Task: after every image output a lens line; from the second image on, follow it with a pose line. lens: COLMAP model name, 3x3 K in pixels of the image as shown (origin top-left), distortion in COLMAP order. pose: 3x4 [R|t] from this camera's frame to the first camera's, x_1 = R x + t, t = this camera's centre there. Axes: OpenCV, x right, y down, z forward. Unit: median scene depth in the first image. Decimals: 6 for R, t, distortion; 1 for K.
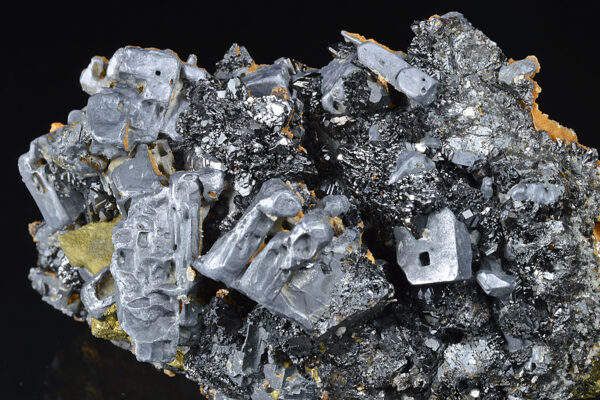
lens RADIAL K [[1717.5, 0, 300.0], [0, 1717.5, 200.0], [0, 0, 1]] dist [0.009251, -0.323064]
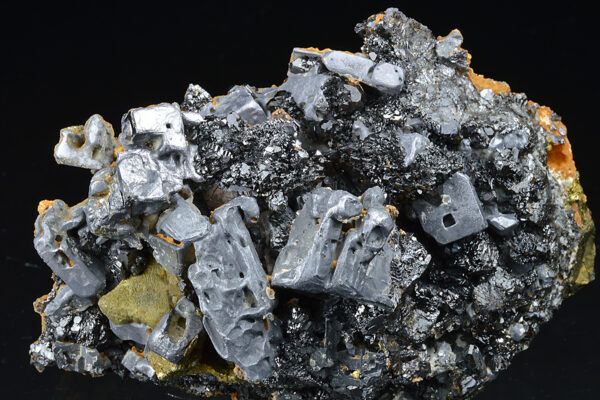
lens RADIAL K [[1717.5, 0, 300.0], [0, 1717.5, 200.0], [0, 0, 1]] dist [0.009251, -0.323064]
pose [[0.872792, -0.273131, 0.404516, -0.462922], [0.264839, 0.961168, 0.077562, -0.091840], [-0.409993, 0.039437, 0.911236, -0.012426]]
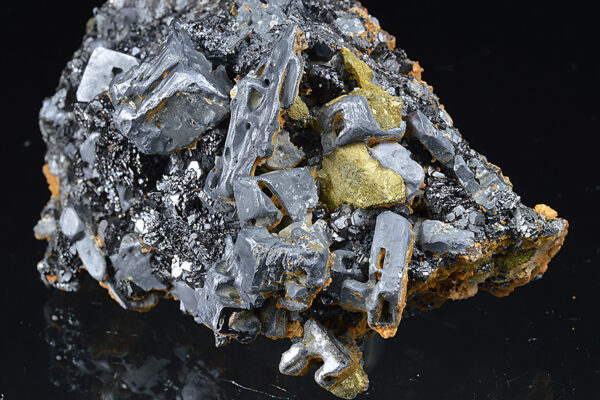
lens RADIAL K [[1717.5, 0, 300.0], [0, 1717.5, 200.0], [0, 0, 1]] dist [0.009251, -0.323064]
pose [[-0.563381, -0.183701, 0.805516, -0.925884], [0.455117, -0.882711, 0.117006, -0.117906], [0.689543, 0.432523, 0.580908, 0.429024]]
